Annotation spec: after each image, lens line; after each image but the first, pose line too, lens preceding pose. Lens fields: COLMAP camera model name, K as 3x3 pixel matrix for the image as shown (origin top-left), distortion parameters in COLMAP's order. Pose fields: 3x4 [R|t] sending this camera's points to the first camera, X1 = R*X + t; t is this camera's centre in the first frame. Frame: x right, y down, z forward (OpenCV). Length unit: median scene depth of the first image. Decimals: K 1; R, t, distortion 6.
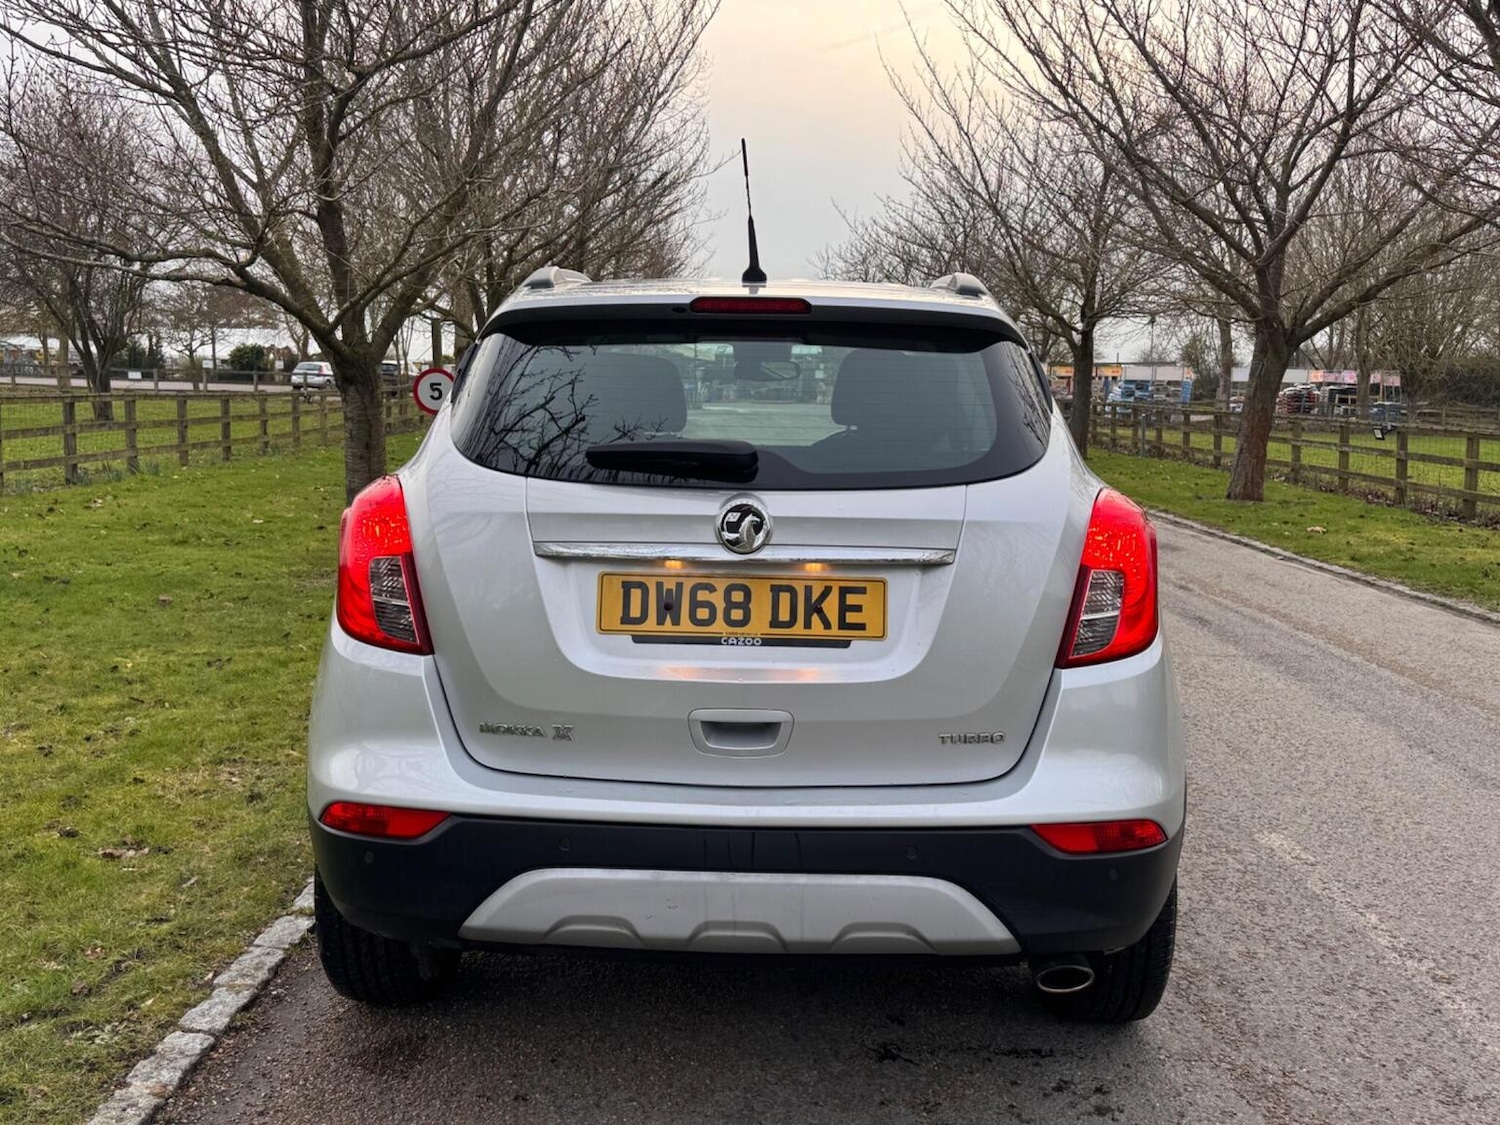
lens RADIAL K [[1457.6, 0, 750.0], [0, 1457.6, 562.5], [0, 0, 1]] dist [0.176608, -0.358987]
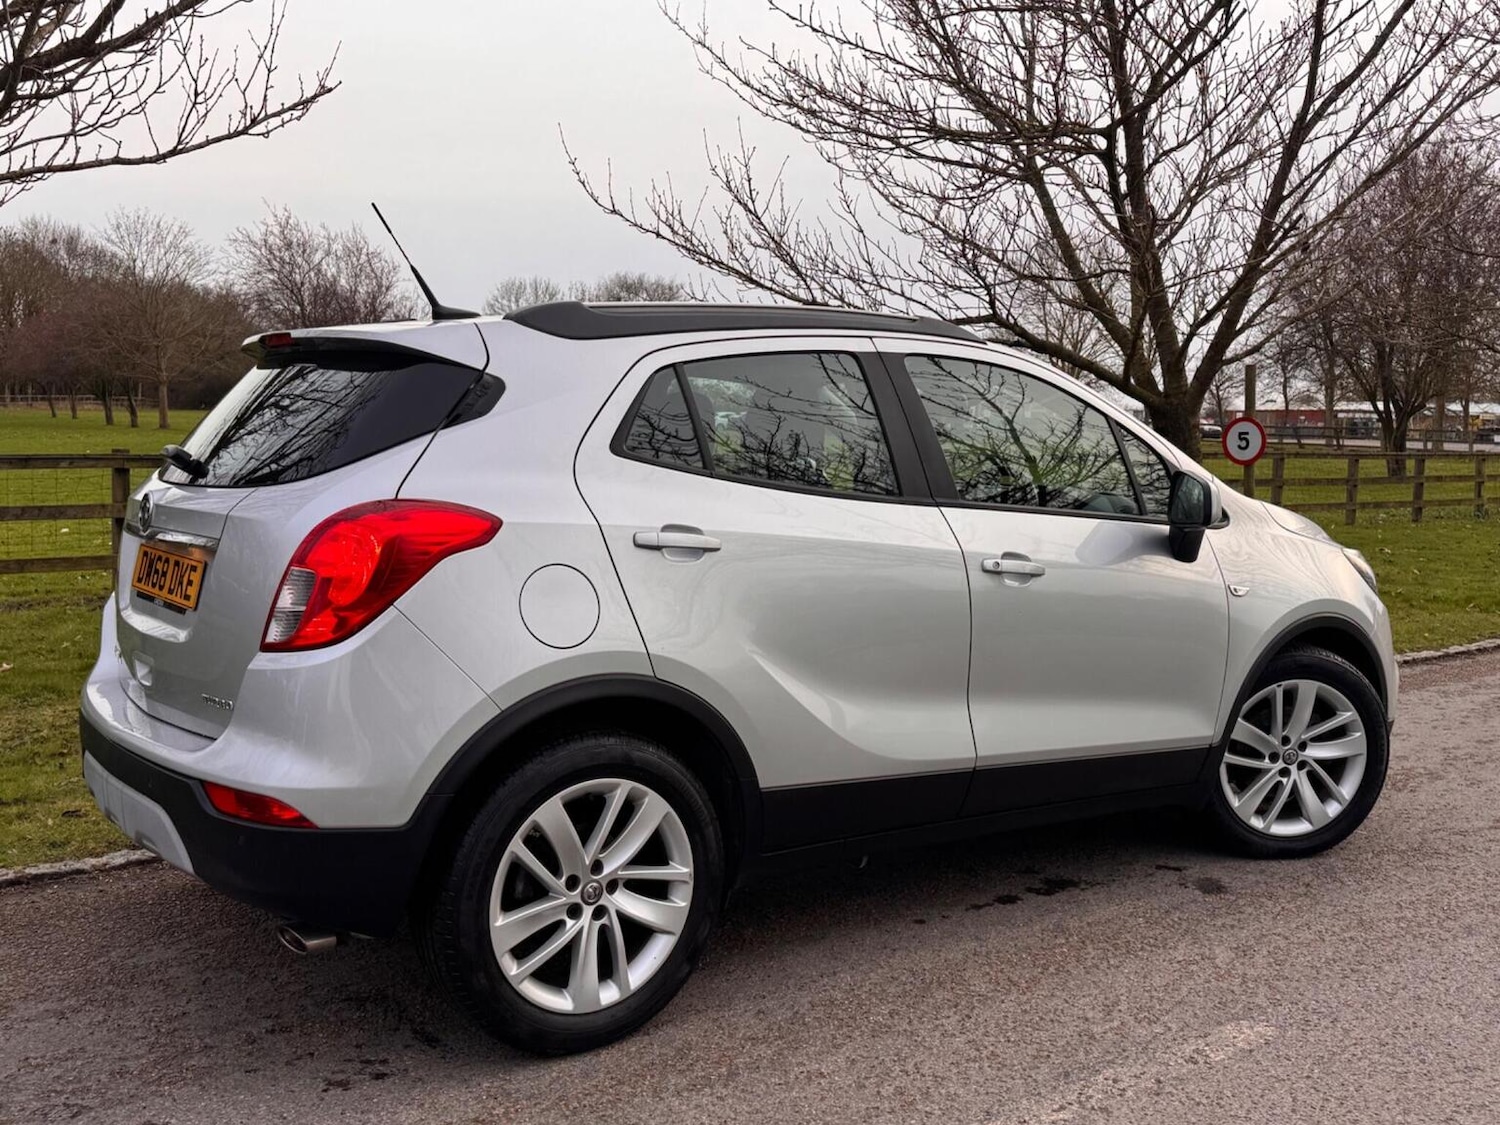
lens RADIAL K [[1457.6, 0, 750.0], [0, 1457.6, 562.5], [0, 0, 1]] dist [0.176608, -0.358987]
pose [[0.613522, 0.065176, -0.786983, 1.322288], [-0.099402, 0.995035, 0.004913, -0.038055], [0.783396, 0.075214, 0.616955, 0.590588]]
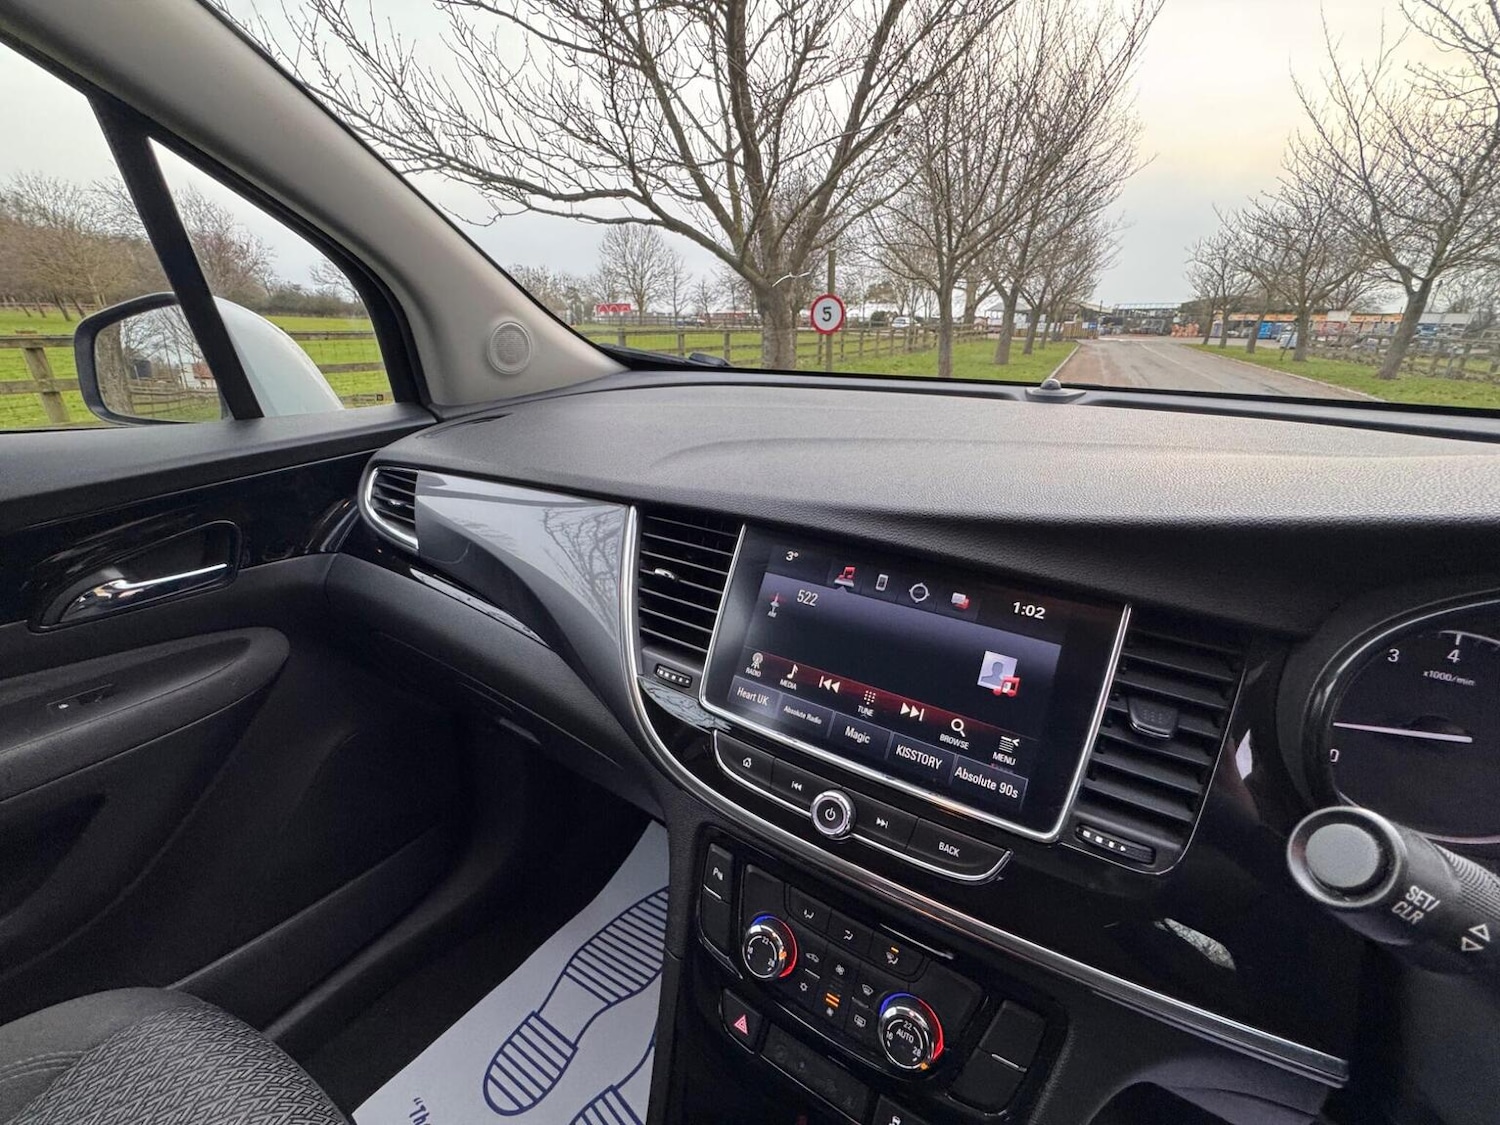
lens RADIAL K [[598.1, 0, 748.1], [0, 598.1, 562.6], [0, 0, 1]] dist [-0.003860, -0.000240]
pose [[0.863911, 0.180684, -0.470119, 0.048061], [-0.057949, 0.962894, 0.263585, -0.157199], [0.500300, -0.200470, 0.842325, 1.821823]]
